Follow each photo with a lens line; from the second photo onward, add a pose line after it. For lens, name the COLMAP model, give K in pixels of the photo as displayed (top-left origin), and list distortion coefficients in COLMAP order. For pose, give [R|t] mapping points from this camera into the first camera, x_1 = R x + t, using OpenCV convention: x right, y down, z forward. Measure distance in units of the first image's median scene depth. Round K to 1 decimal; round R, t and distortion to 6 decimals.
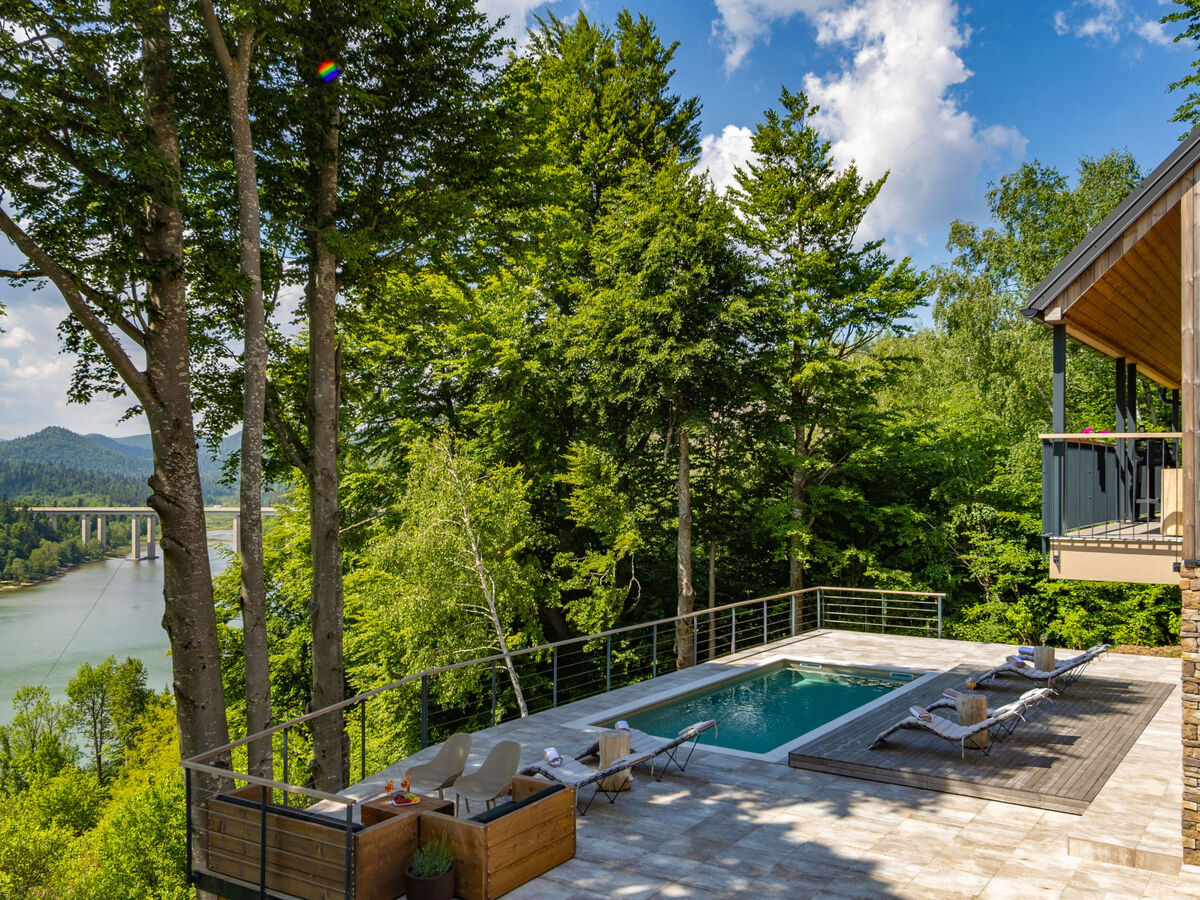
lens RADIAL K [[1127.1, 0, 600.0], [0, 1127.1, 450.0], [0, 0, 1]] dist [-0.004678, 0.006200]
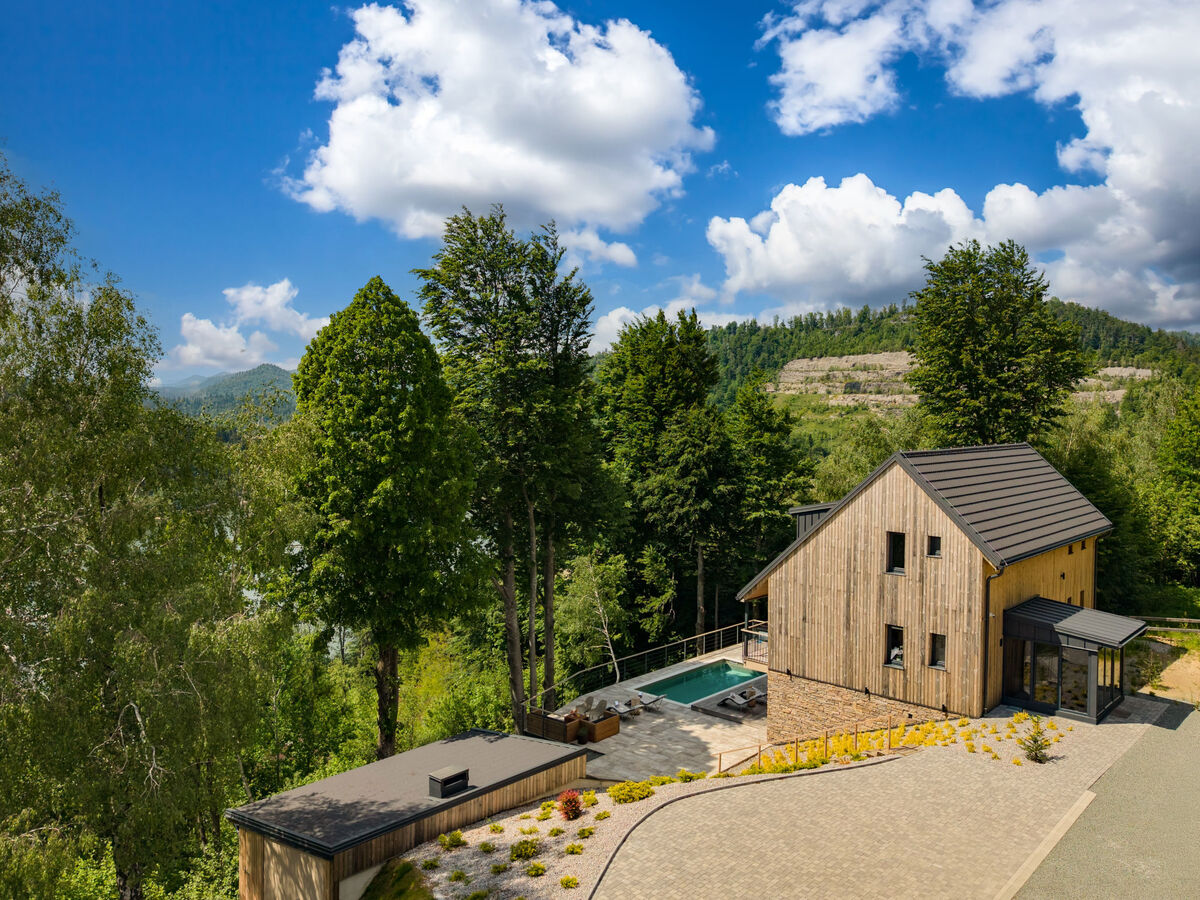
lens RADIAL K [[844.0, 0, 600.0], [0, 844.0, 450.0], [0, 0, 1]] dist [0.007314, 0.000256]
pose [[0.992760, 0.012546, -0.119457, 0.084534], [-0.010133, 0.999733, 0.020782, -0.230416], [0.119686, -0.019421, 0.992622, -0.642918]]
